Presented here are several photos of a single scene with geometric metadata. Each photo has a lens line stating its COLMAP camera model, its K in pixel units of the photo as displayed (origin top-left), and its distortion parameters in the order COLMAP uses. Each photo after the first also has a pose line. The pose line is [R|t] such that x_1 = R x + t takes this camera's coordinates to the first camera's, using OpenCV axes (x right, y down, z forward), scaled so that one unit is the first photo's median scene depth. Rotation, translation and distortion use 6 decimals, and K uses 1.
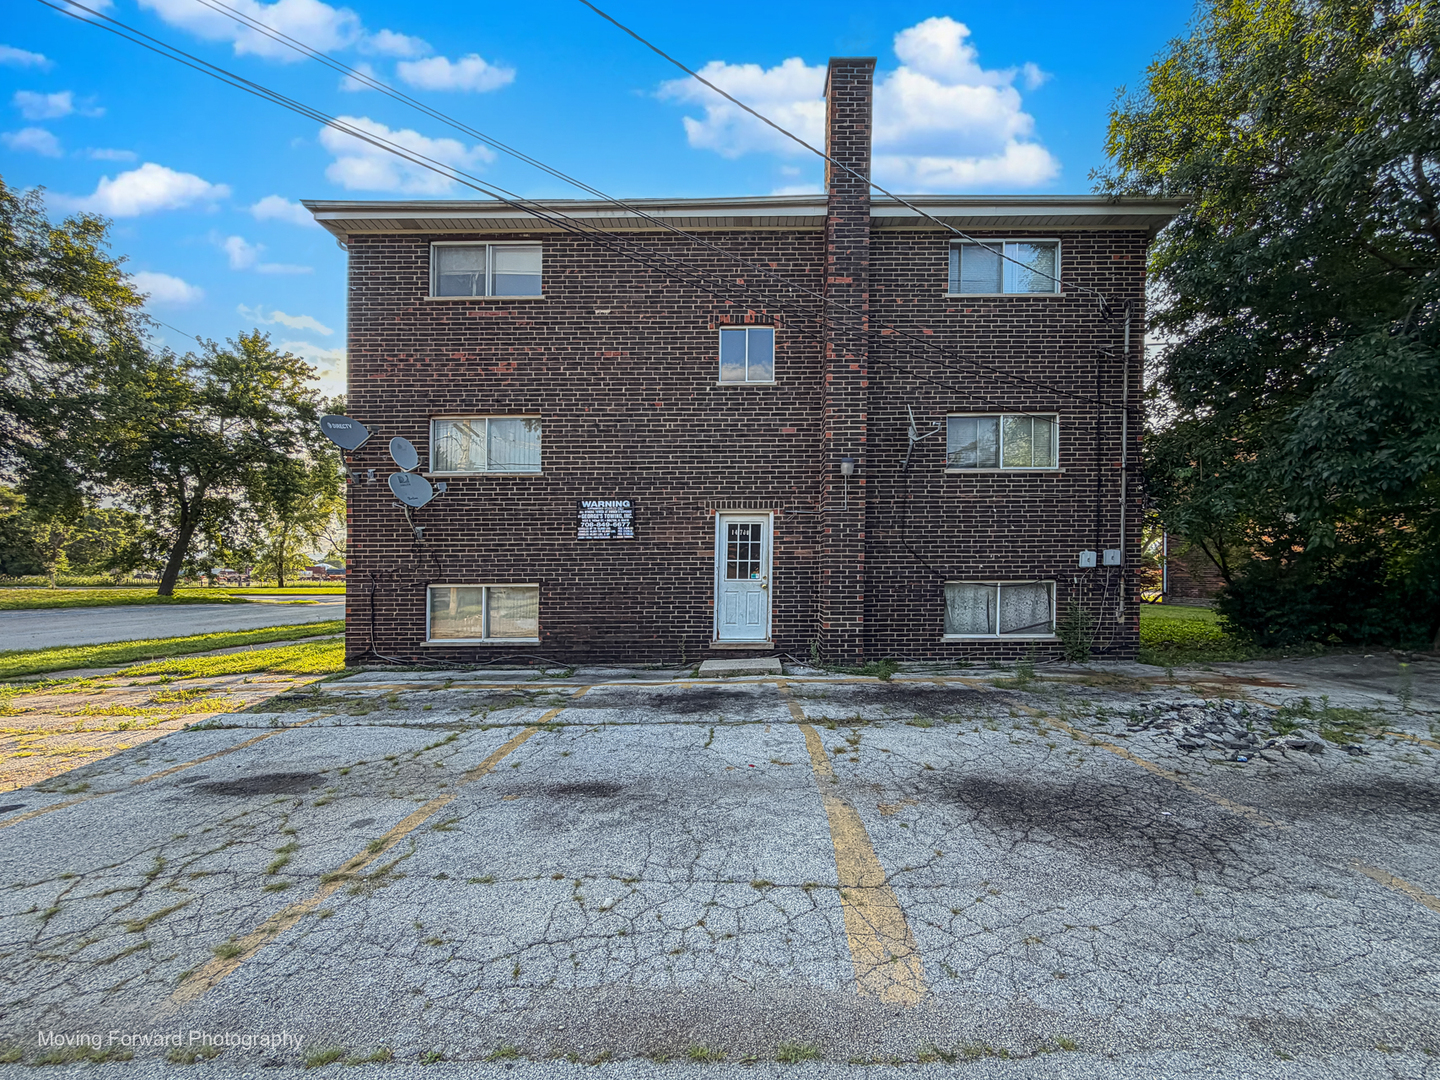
lens RADIAL K [[577.4, 0, 761.9], [0, 577.4, 607.2], [0, 0, 1]] dist [-0.003206, 0.000366]
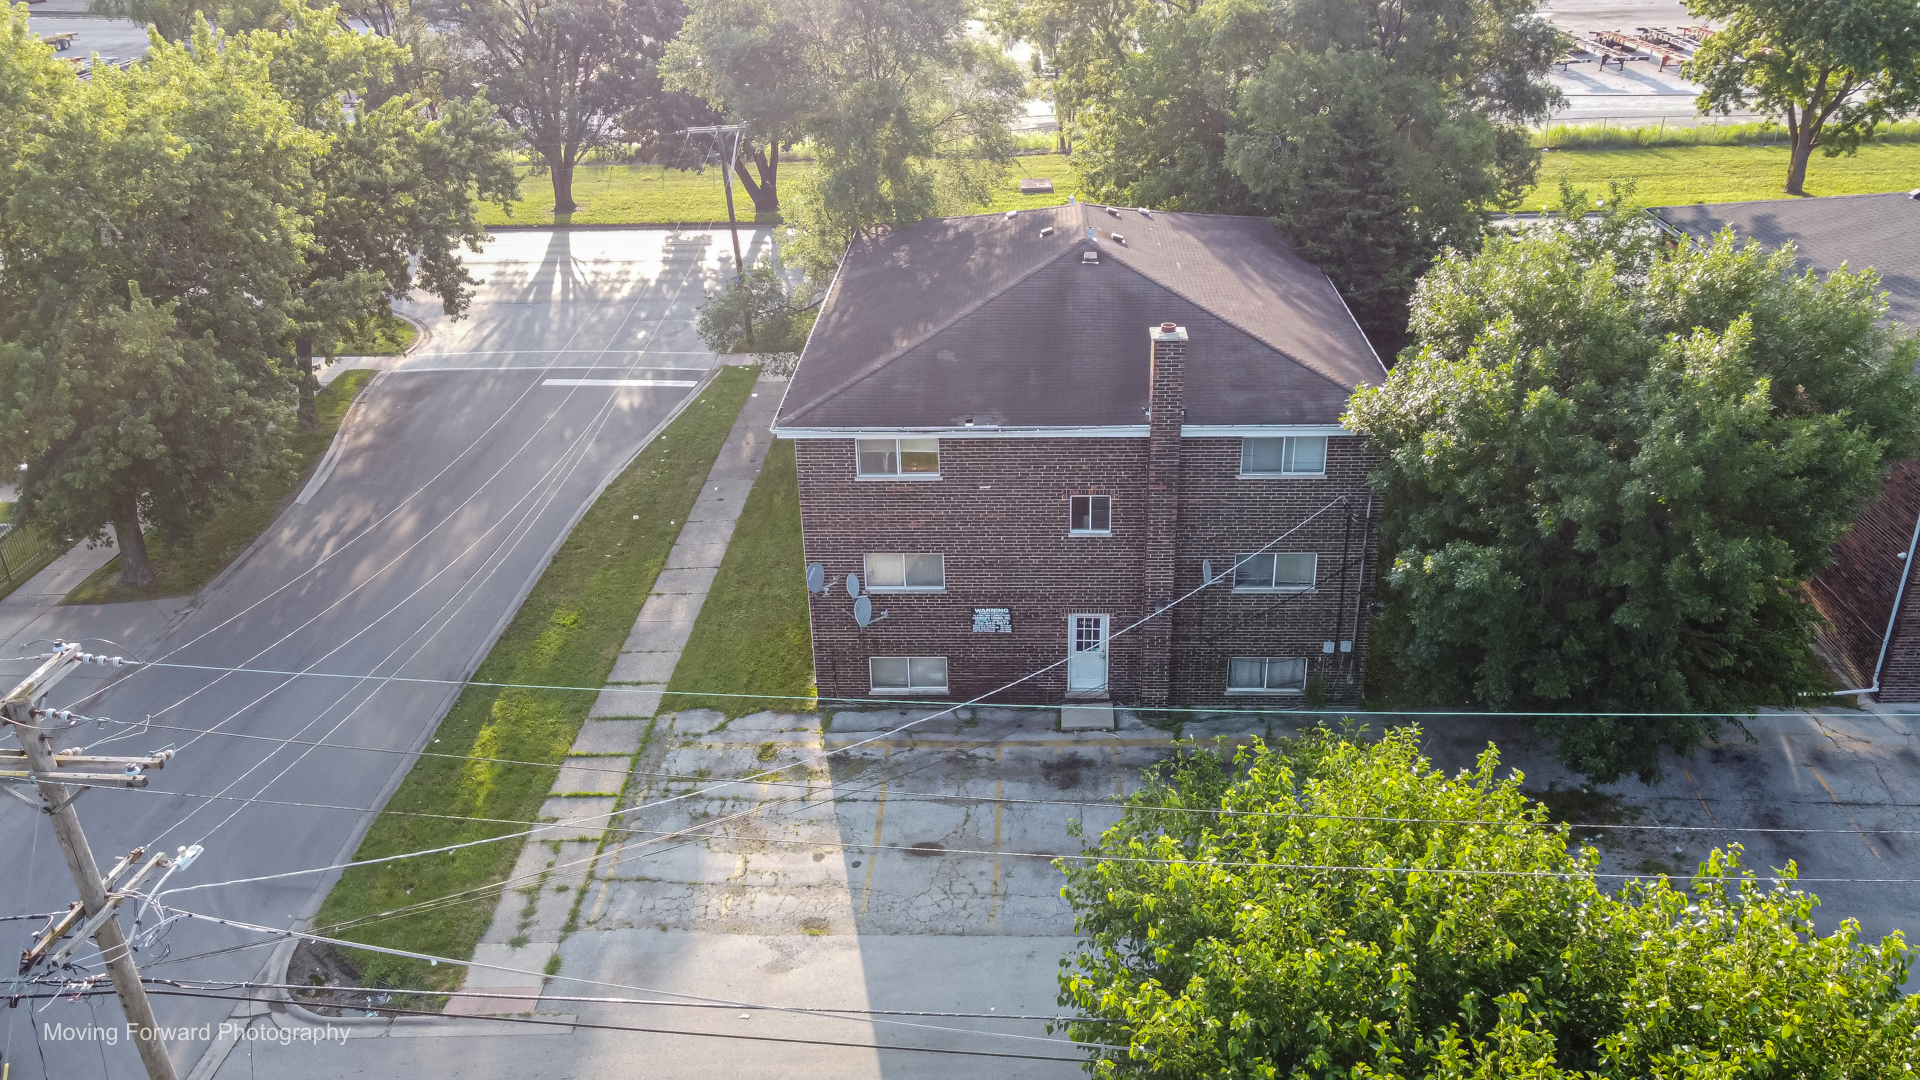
lens RADIAL K [[1449.9, 0, 969.3], [0, 1449.9, 540.4], [0, 0, 1]] dist [-0.003985, 0.000595]
pose [[0.997142, -0.004129, -0.075433, -0.055734], [0.036211, 0.902453, 0.429263, -1.953645], [0.066302, -0.430768, 0.900024, -2.246837]]
